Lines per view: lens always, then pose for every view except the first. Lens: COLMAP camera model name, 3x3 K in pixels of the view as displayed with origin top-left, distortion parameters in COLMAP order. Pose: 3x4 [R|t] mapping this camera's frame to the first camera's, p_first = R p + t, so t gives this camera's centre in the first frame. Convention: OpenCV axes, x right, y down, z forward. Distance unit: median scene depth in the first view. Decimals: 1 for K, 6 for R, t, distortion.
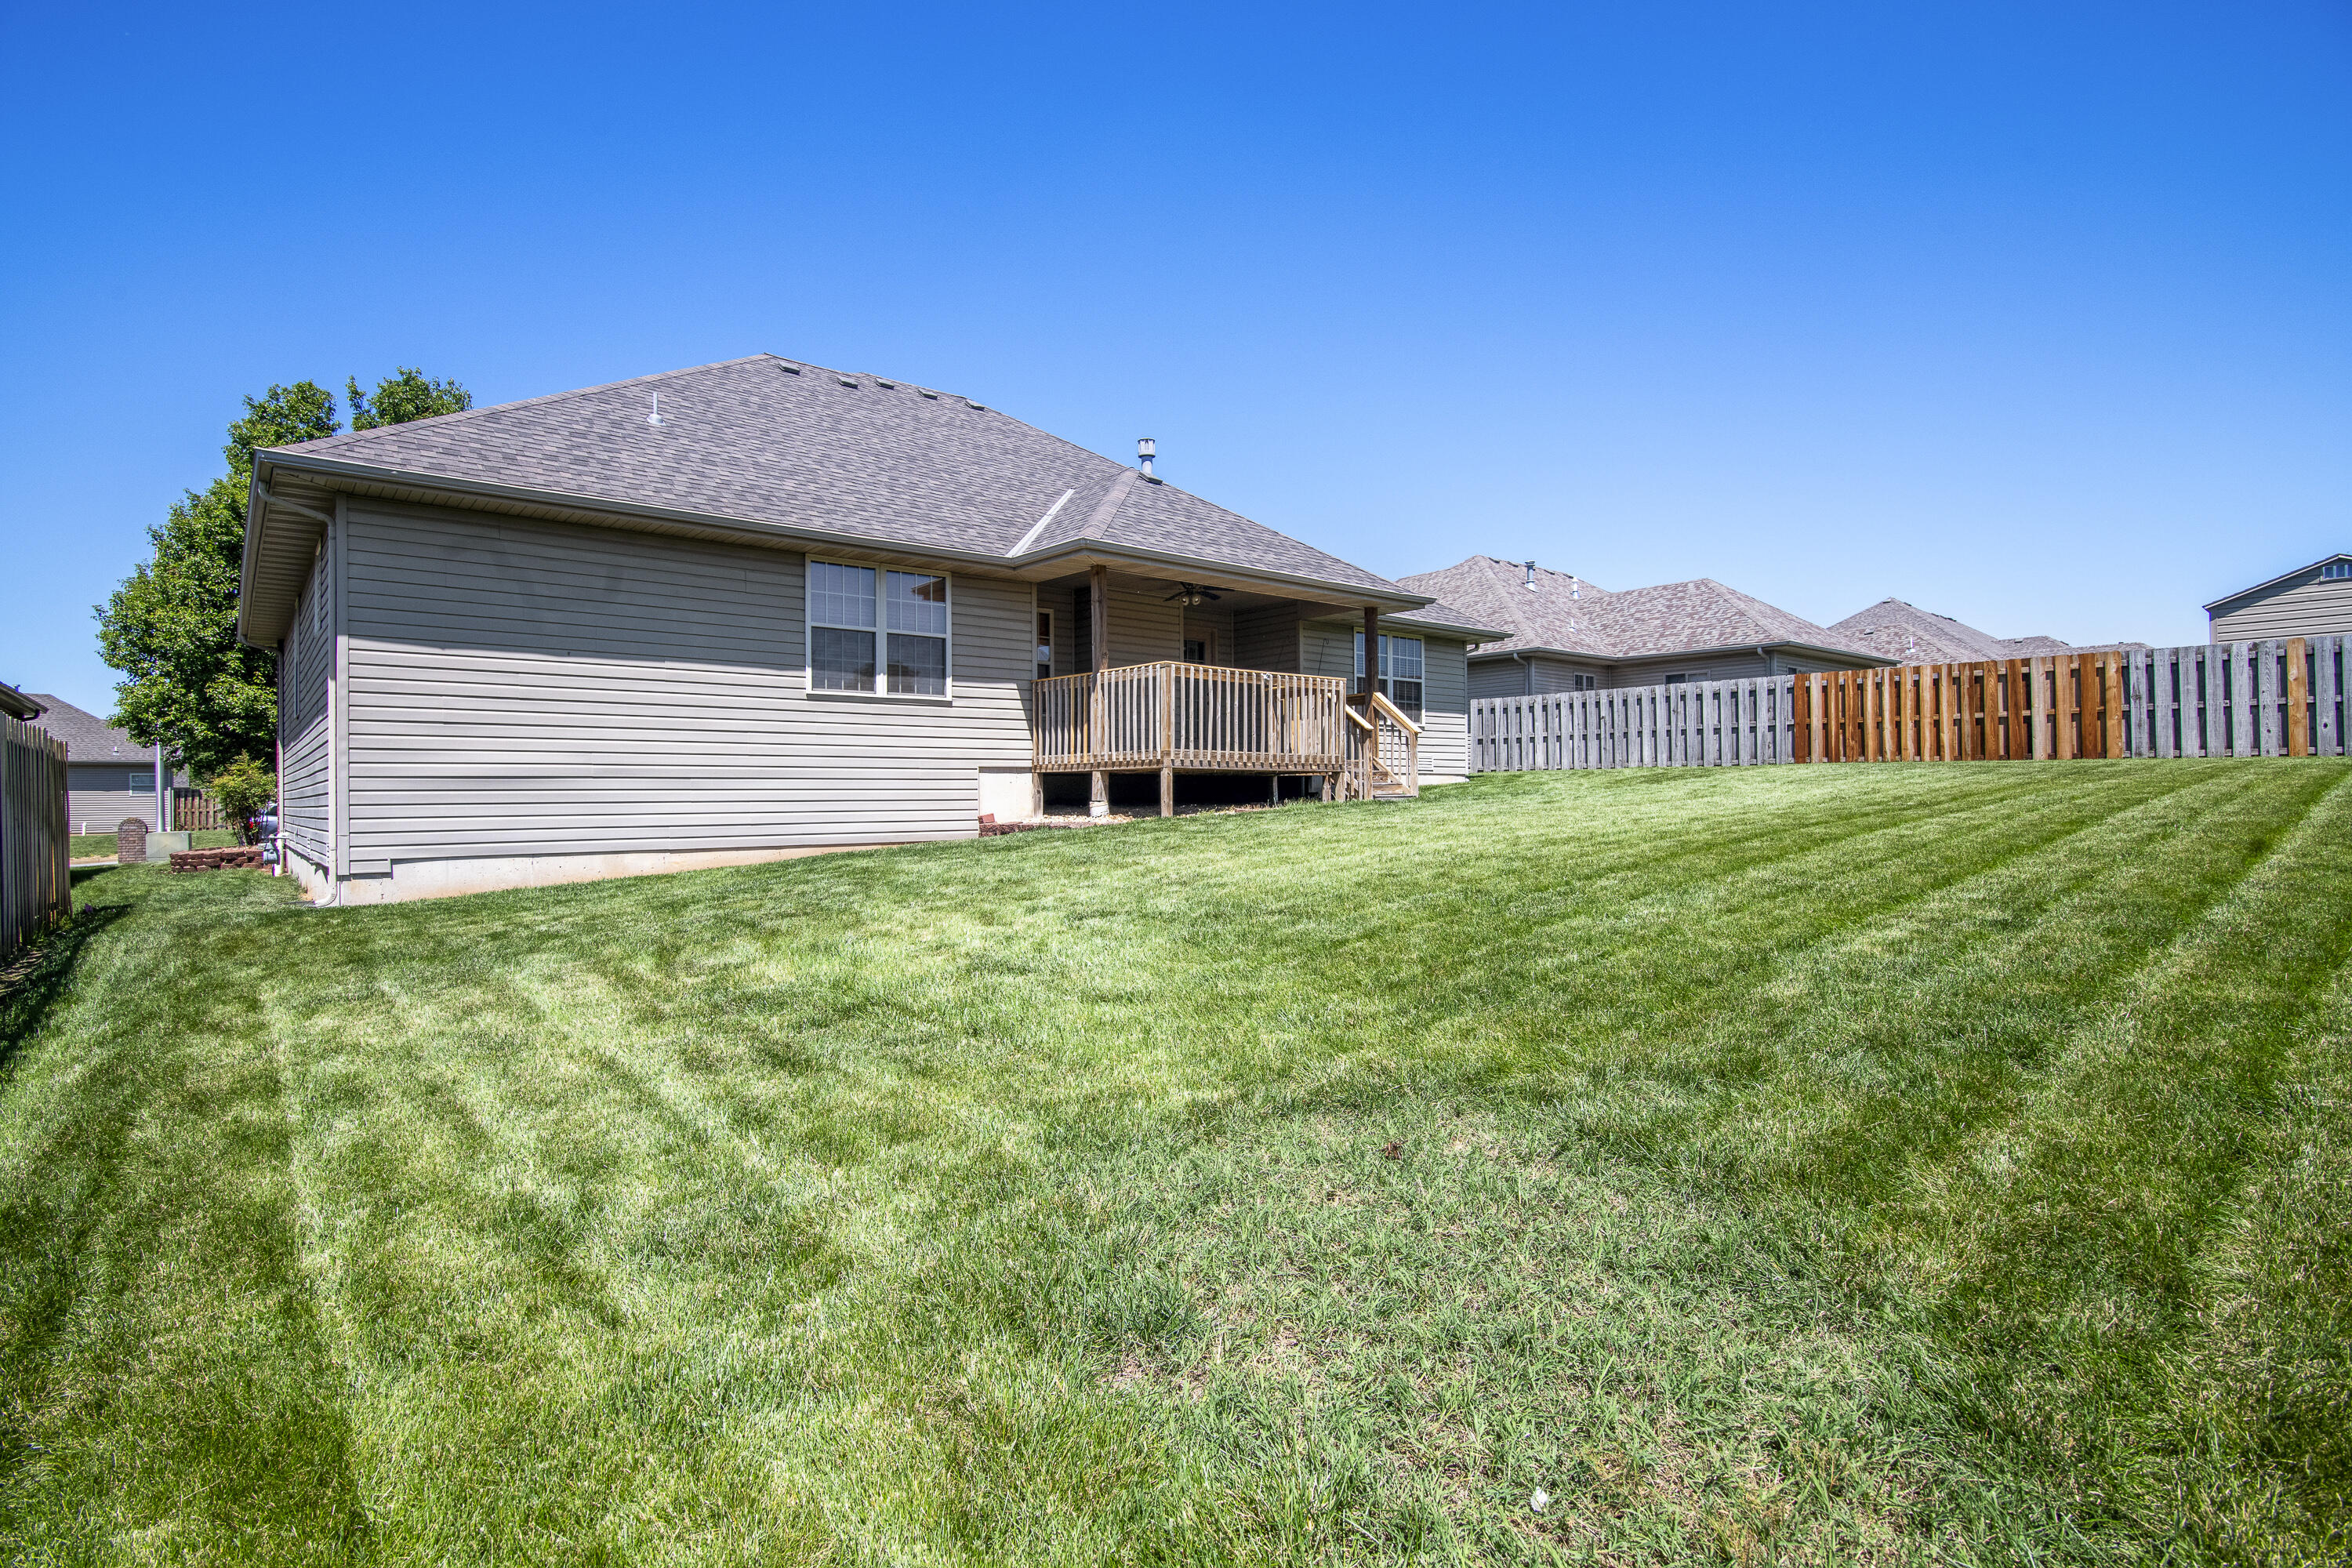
lens RADIAL K [[1155.3, 0, 1174.7], [0, 1155.3, 775.1], [0, 0, 1]] dist [-0.023307, -0.000355]
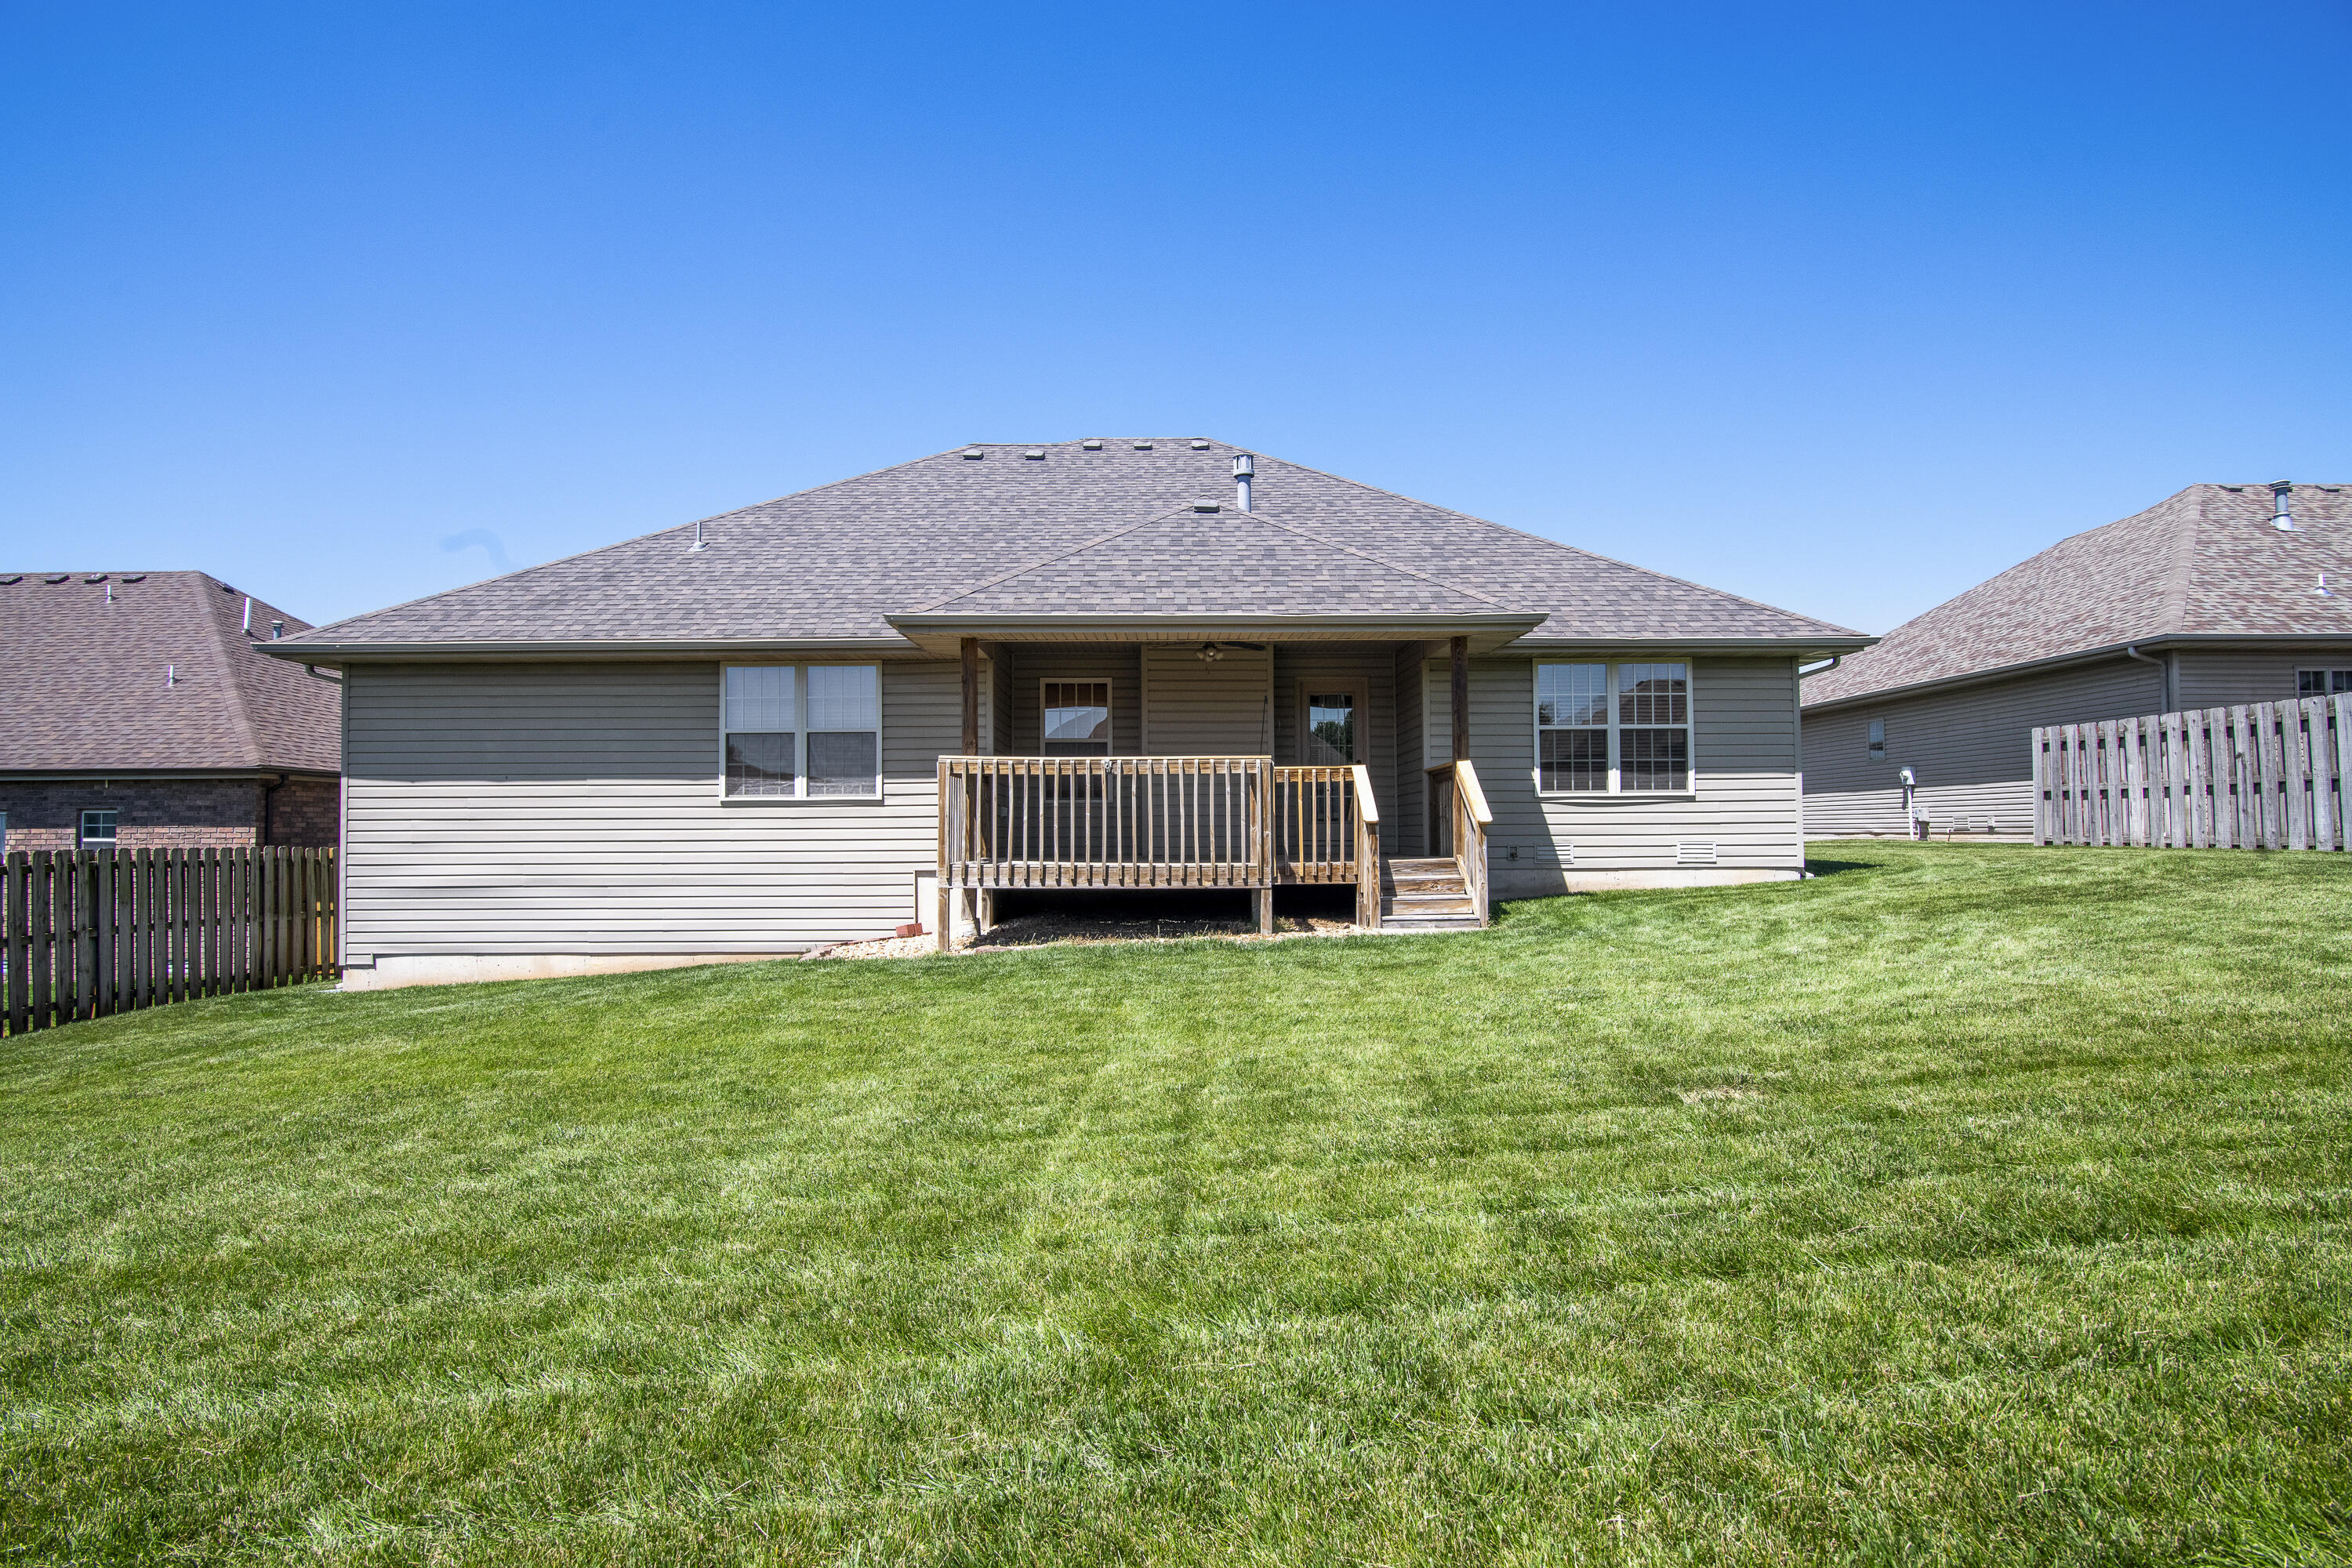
lens RADIAL K [[1155.3, 0, 1172.1], [0, 1155.3, 779.0], [0, 0, 1]] dist [-0.023307, -0.000355]
pose [[0.772229, -0.025007, -0.634852, 0.571470], [0.012422, 0.999628, -0.024266, -0.055744], [0.635223, 0.010853, 0.772252, 0.436342]]
